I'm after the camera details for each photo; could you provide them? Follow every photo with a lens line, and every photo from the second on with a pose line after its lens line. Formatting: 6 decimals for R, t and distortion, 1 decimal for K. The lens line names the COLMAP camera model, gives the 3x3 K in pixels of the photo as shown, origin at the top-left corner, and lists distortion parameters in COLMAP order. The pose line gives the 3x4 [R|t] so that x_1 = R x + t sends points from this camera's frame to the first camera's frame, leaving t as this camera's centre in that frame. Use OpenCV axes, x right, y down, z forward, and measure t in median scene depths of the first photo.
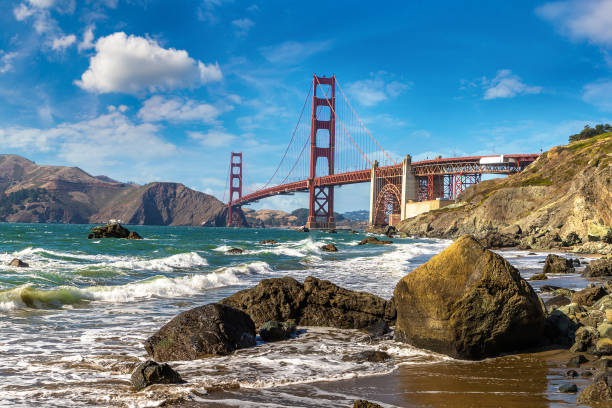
lens RADIAL K [[863.0, 0, 306.5], [0, 863.0, 203.1], [0, 0, 1]] dist [0.018540, -0.007031]
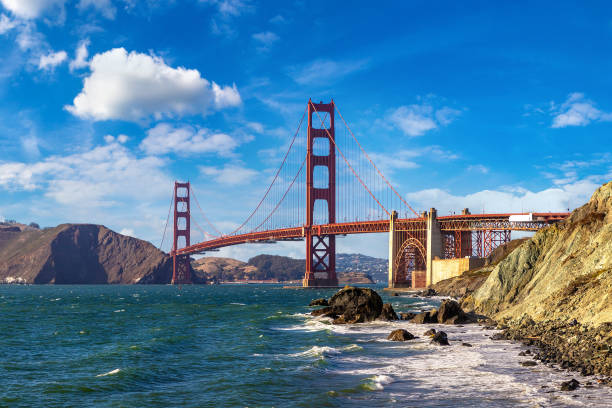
lens RADIAL K [[1312.6, 0, 317.5], [0, 1312.6, 204.4], [0, 0, 1]] dist [0.049784, -0.082286]
pose [[0.998591, -0.016294, 0.050495, -0.049396], [0.017740, 0.999442, -0.028312, -0.013810], [-0.050006, 0.029168, 0.998323, -0.258500]]
